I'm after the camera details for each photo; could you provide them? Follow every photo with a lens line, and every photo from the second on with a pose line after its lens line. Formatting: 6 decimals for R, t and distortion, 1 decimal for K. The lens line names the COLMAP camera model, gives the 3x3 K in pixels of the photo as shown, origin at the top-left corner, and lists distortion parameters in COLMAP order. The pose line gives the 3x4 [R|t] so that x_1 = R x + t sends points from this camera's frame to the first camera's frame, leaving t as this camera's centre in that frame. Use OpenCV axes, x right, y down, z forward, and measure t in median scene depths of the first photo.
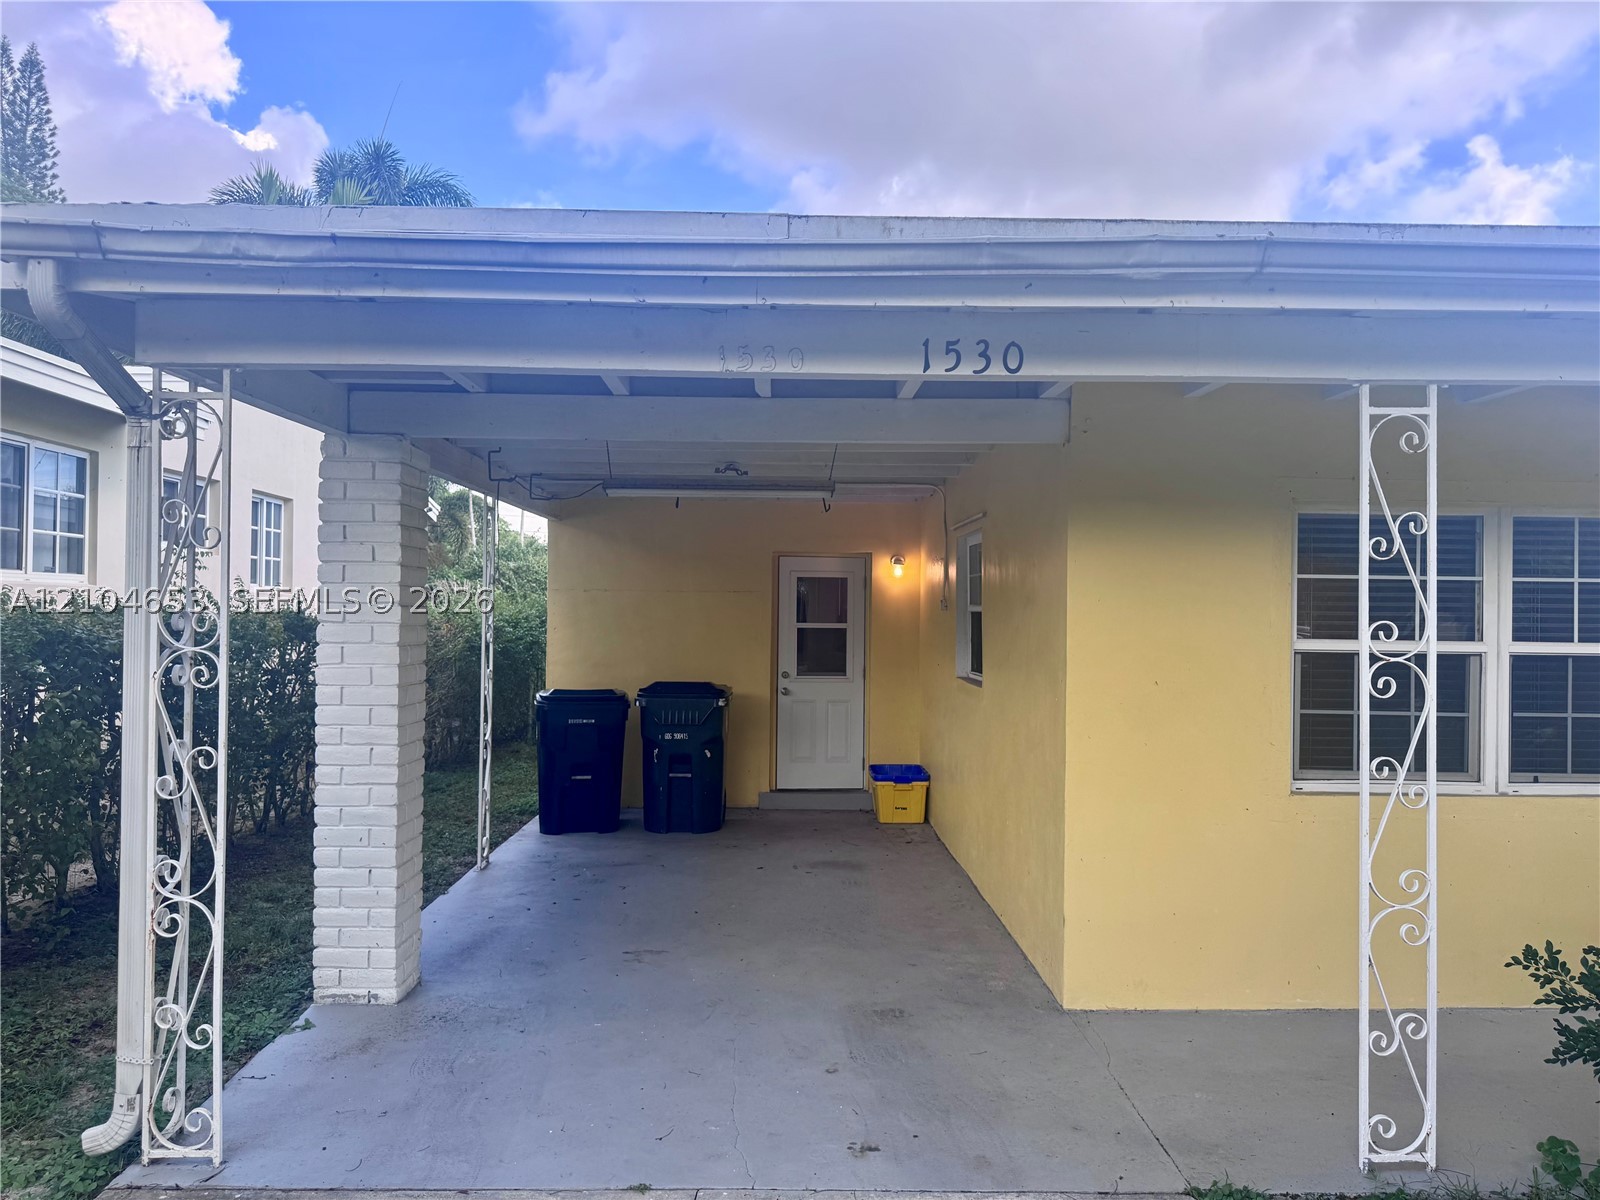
lens RADIAL K [[1134.6, 0, 776.6], [0, 1134.6, 596.3], [0, 0, 1]] dist [-0.008832, -0.003498]
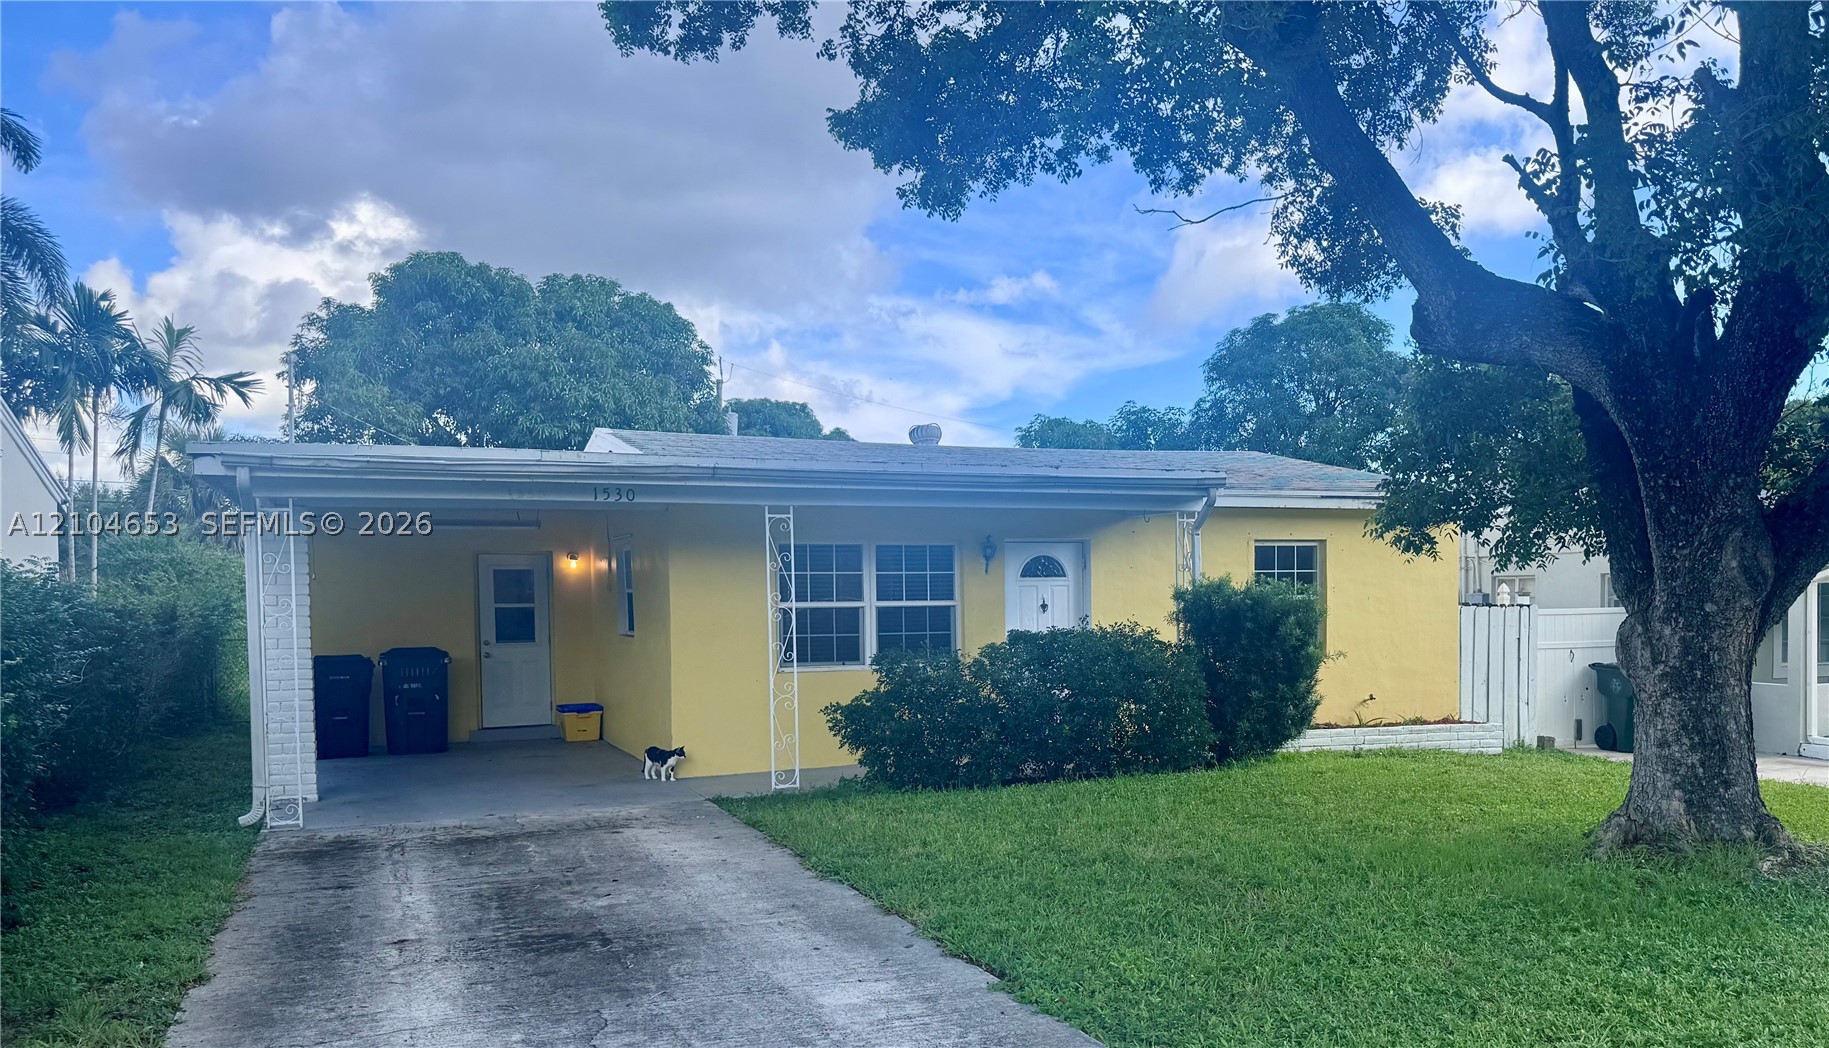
lens RADIAL K [[1503.0, 0, 1067.7], [0, 1503.0, 658.4], [0, 0, 1]] dist [0.065553, -0.012547]
pose [[0.905141, -0.041091, 0.423122, -0.289540], [0.016433, 0.997956, 0.061763, -0.026663], [-0.424795, -0.048951, 0.903965, -2.030374]]
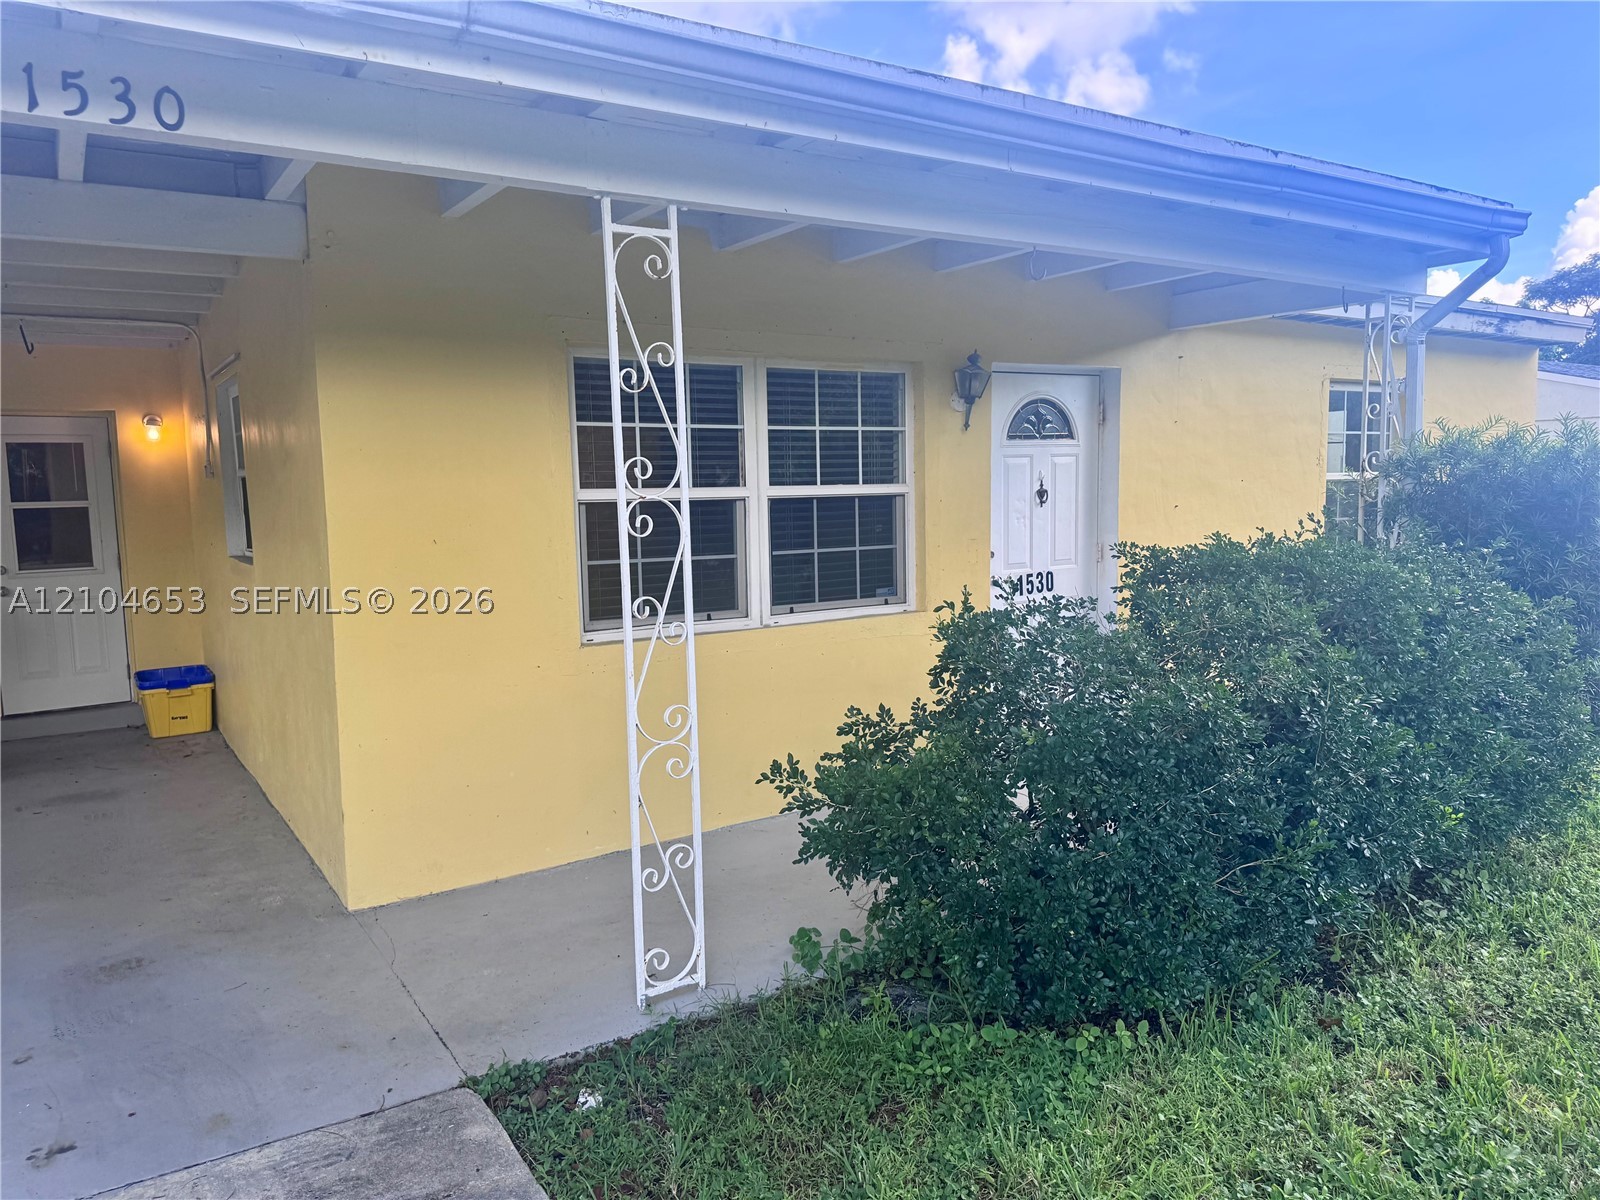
lens RADIAL K [[1131.7, 0, 798.8], [0, 1131.7, 596.3], [0, 0, 1]] dist [0.088217, -0.108038]
pose [[0.839567, -0.079328, 0.537434, 0.095622], [0.022901, 0.993570, 0.110880, 0.028828], [-0.542774, -0.080783, 0.835985, 0.081252]]
